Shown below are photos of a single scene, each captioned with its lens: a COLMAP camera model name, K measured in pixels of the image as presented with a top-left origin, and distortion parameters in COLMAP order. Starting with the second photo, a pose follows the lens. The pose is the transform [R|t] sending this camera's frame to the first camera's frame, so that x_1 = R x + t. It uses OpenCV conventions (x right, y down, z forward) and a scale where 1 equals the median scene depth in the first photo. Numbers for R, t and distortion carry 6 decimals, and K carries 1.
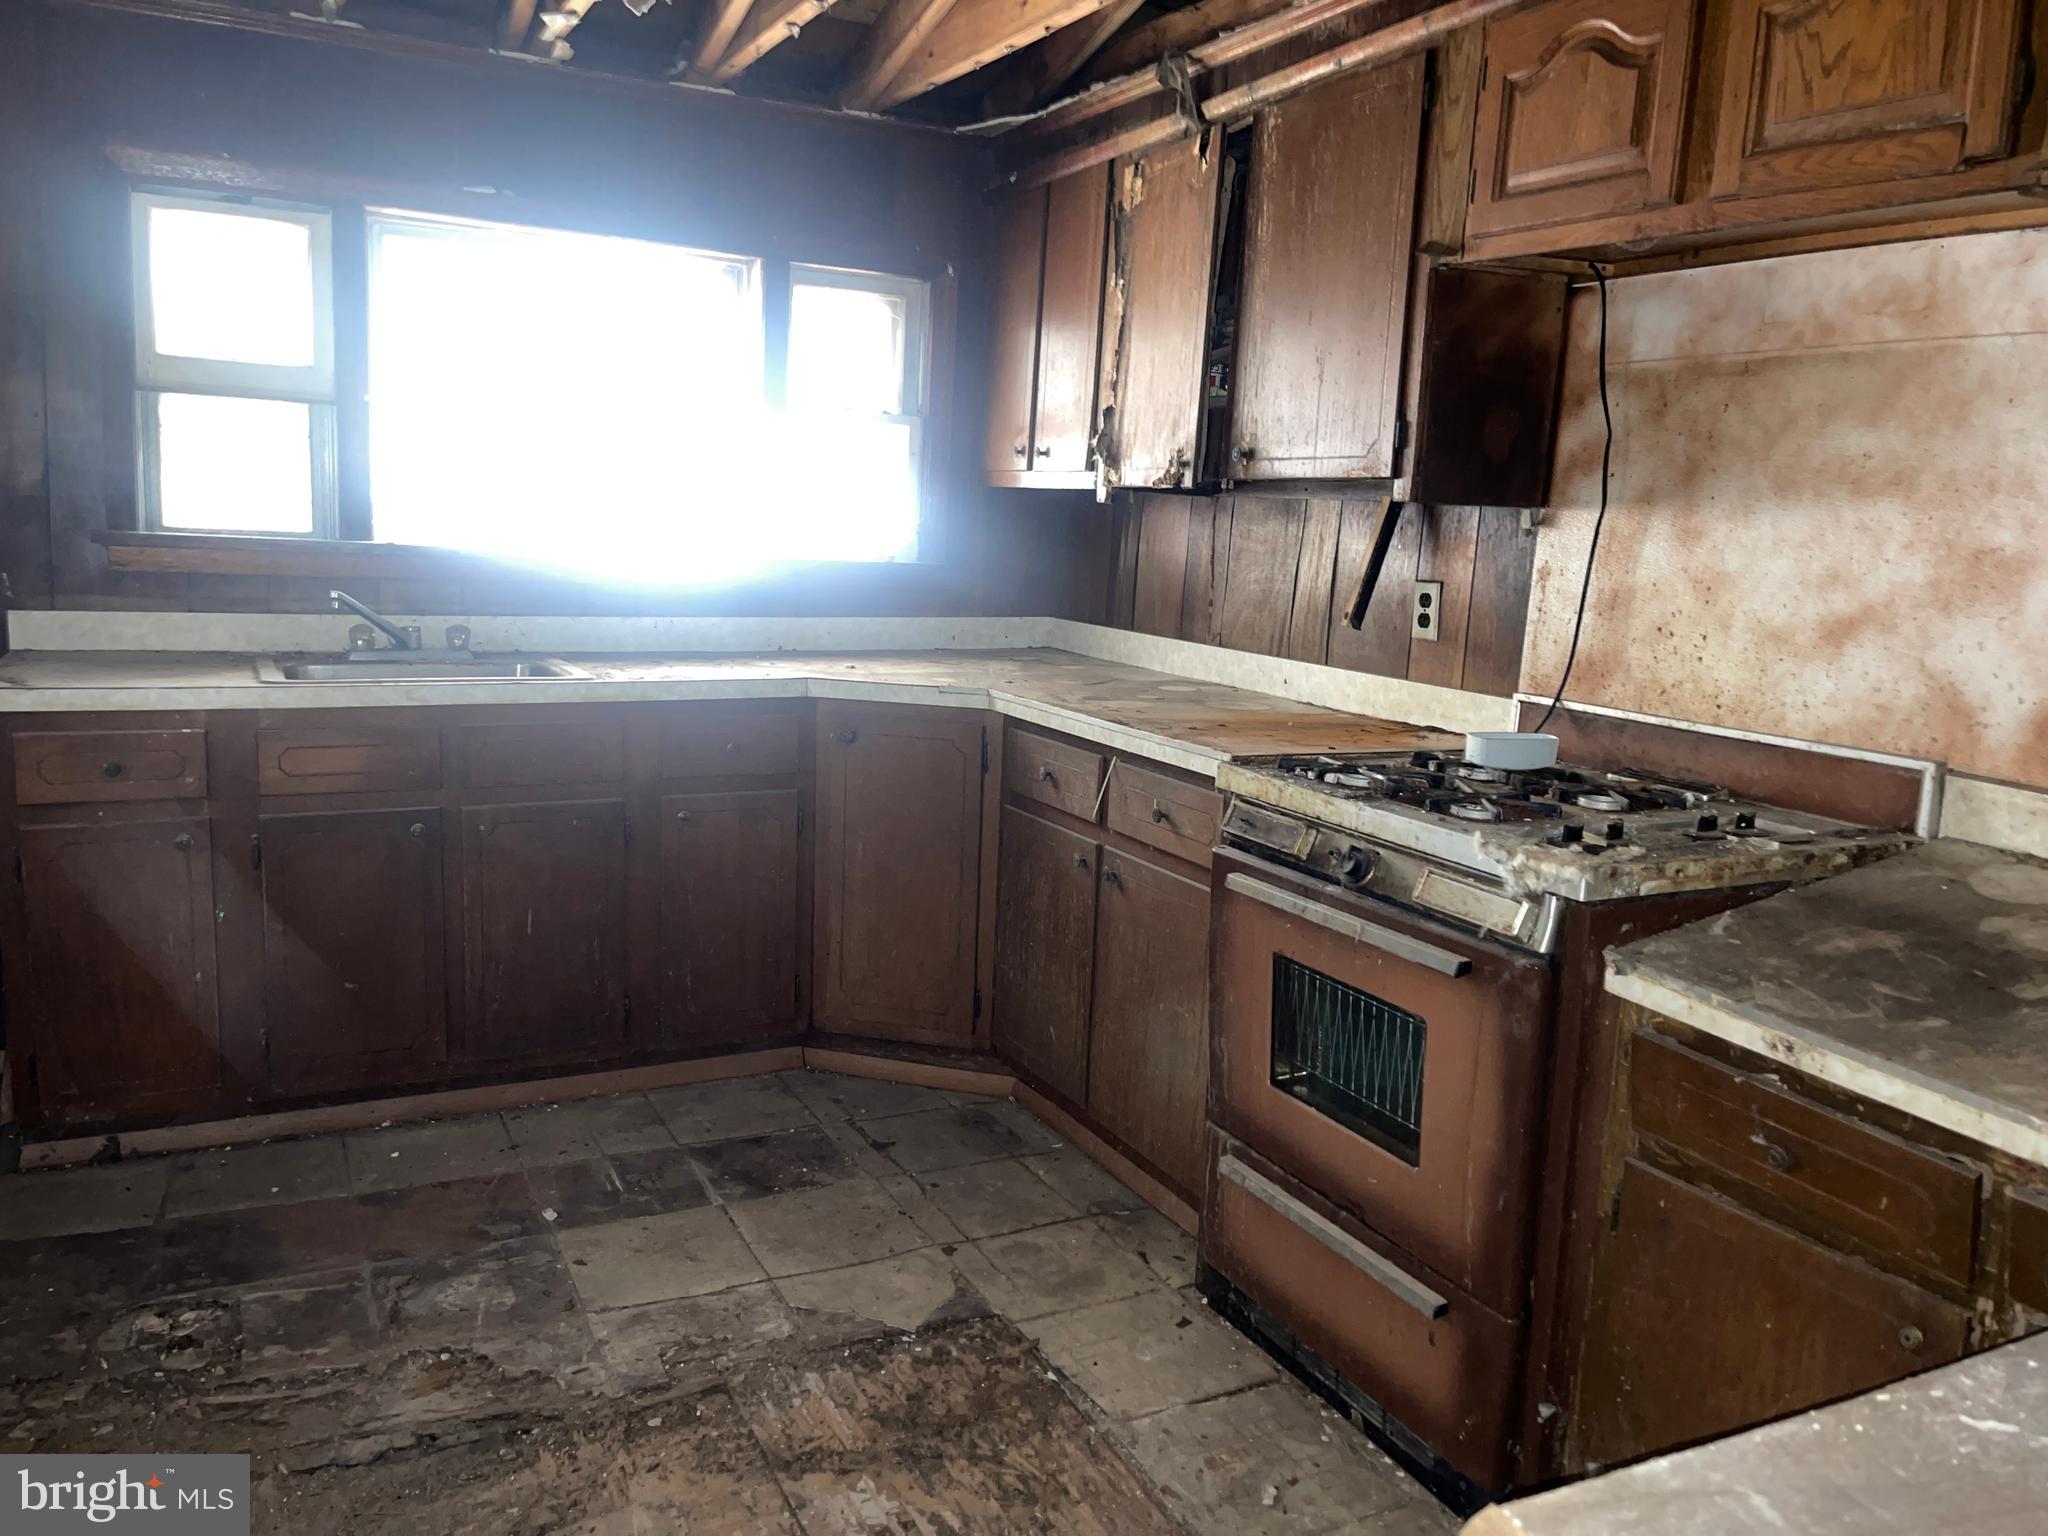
lens RADIAL K [[1543.7, 0, 1028.9], [0, 1543.7, 733.6], [0, 0, 1]] dist [0.067528, -0.099118]
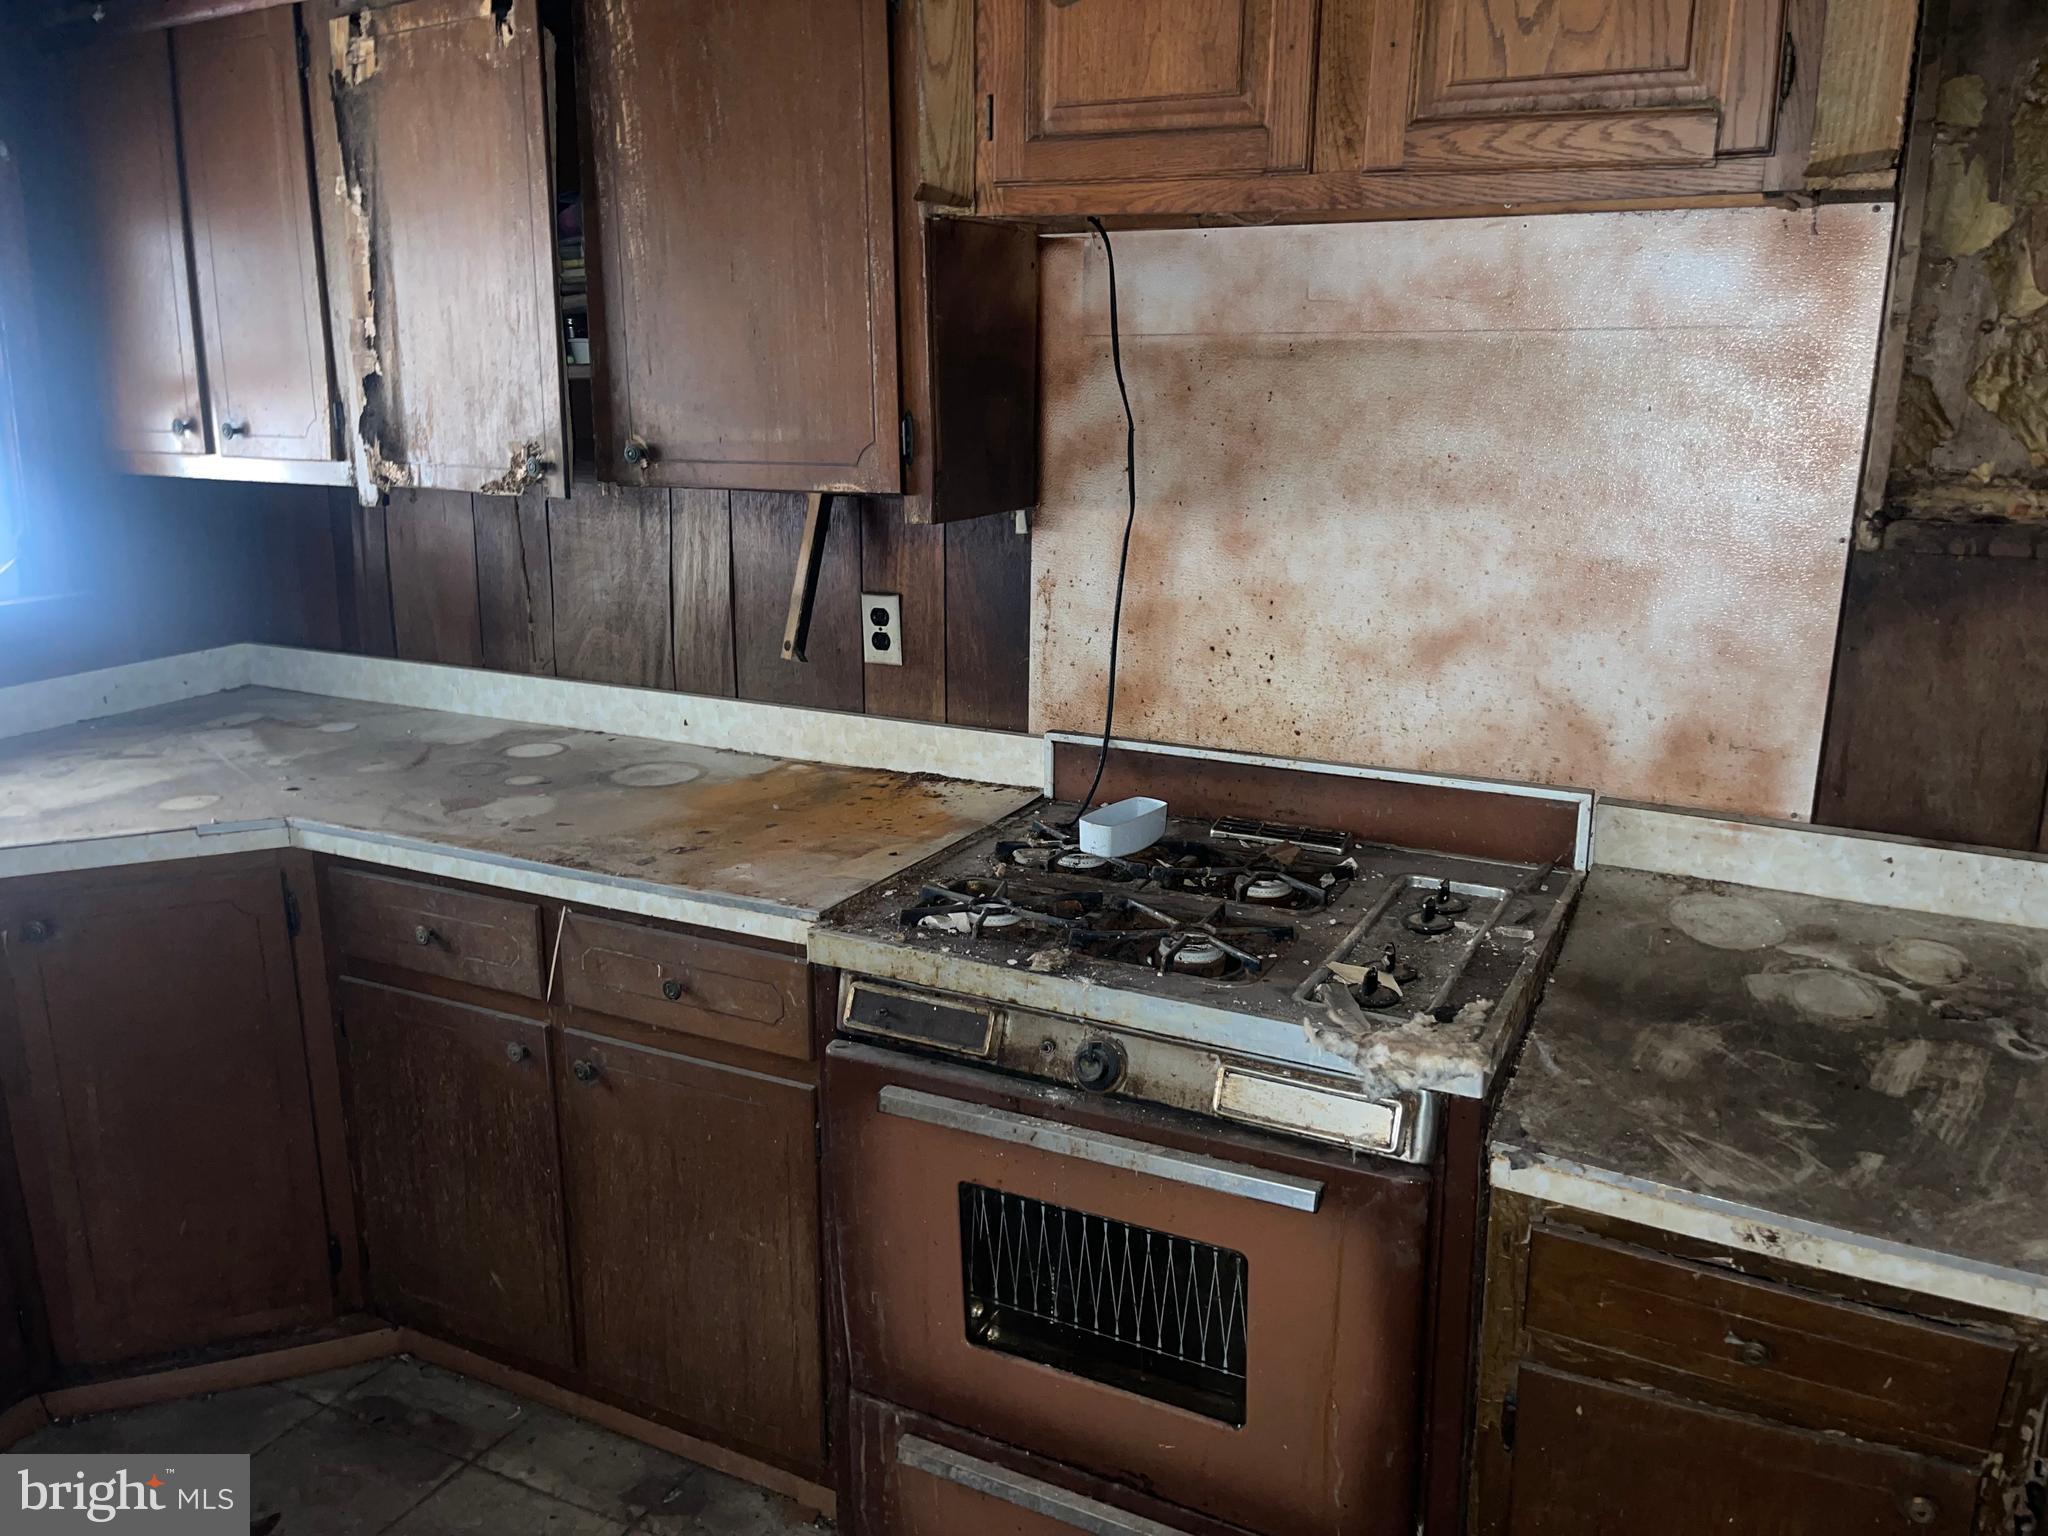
lens RADIAL K [[1543.7, 0, 1028.9], [0, 1543.7, 733.6], [0, 0, 1]] dist [0.067528, -0.099118]
pose [[0.811636, -0.178926, 0.556087, -0.178854], [0.123431, 0.982972, 0.136126, -0.156470], [-0.570974, -0.041846, 0.819901, 0.352514]]
